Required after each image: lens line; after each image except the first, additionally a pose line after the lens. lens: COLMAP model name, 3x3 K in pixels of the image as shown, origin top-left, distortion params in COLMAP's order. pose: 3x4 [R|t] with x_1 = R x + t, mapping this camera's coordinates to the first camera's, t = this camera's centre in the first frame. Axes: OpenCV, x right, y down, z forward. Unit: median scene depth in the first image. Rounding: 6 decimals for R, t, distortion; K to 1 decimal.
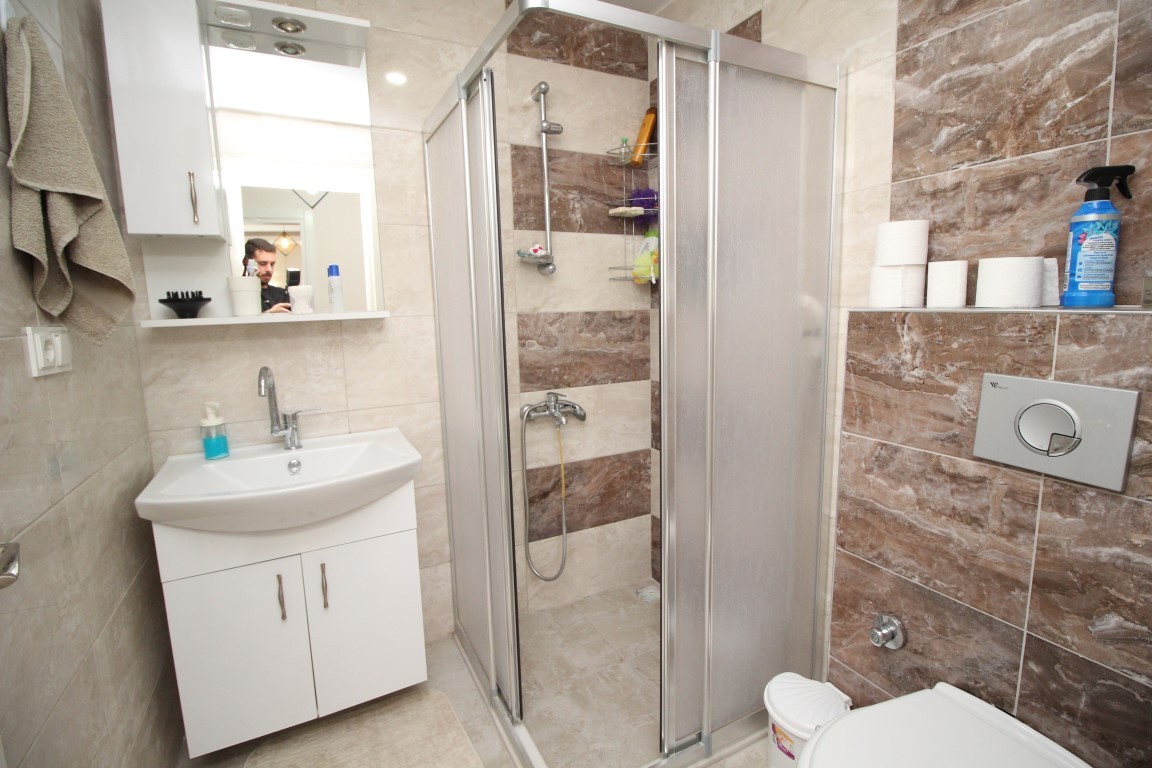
lens RADIAL K [[533.2, 0, 579.8], [0, 533.2, 376.3], [0, 0, 1]] dist [-0.012982, -0.000105]
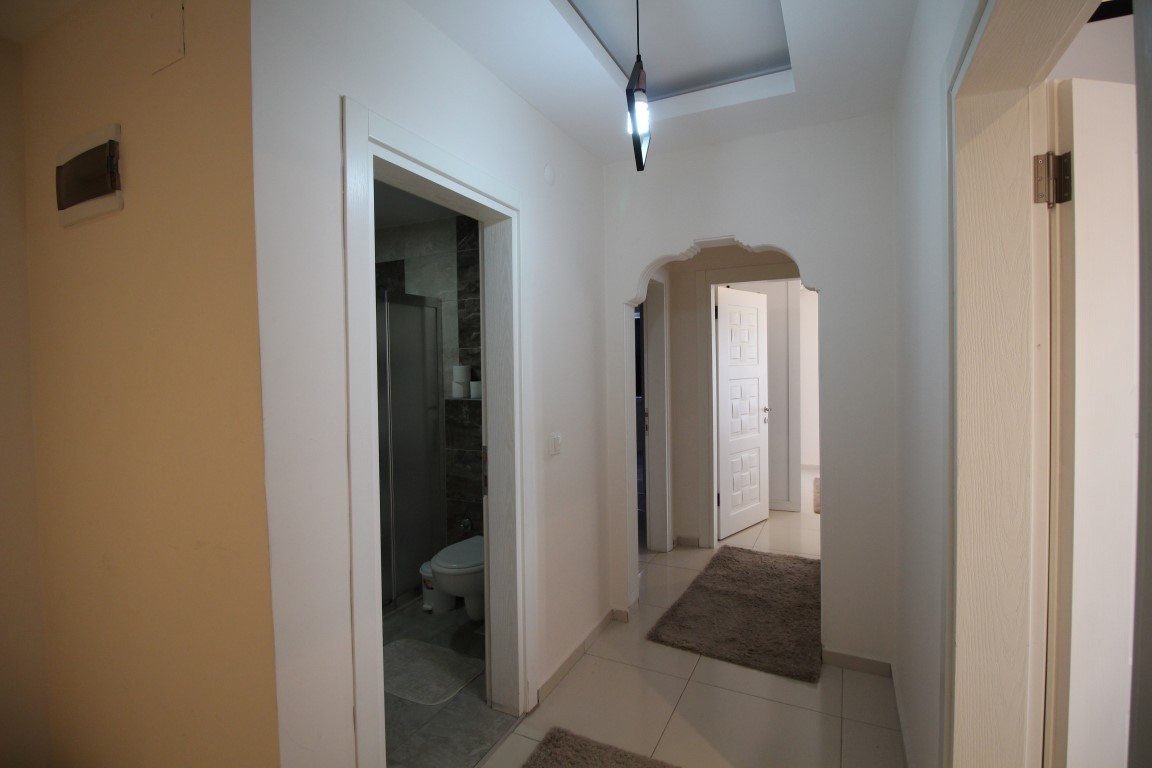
lens RADIAL K [[533.2, 0, 579.8], [0, 533.2, 376.3], [0, 0, 1]] dist [-0.012982, -0.000105]
pose [[0.803966, -0.000422, 0.594675, -0.489007], [0.079385, 0.991126, -0.106621, 0.091287], [-0.589353, 0.132928, 0.796865, -1.429819]]
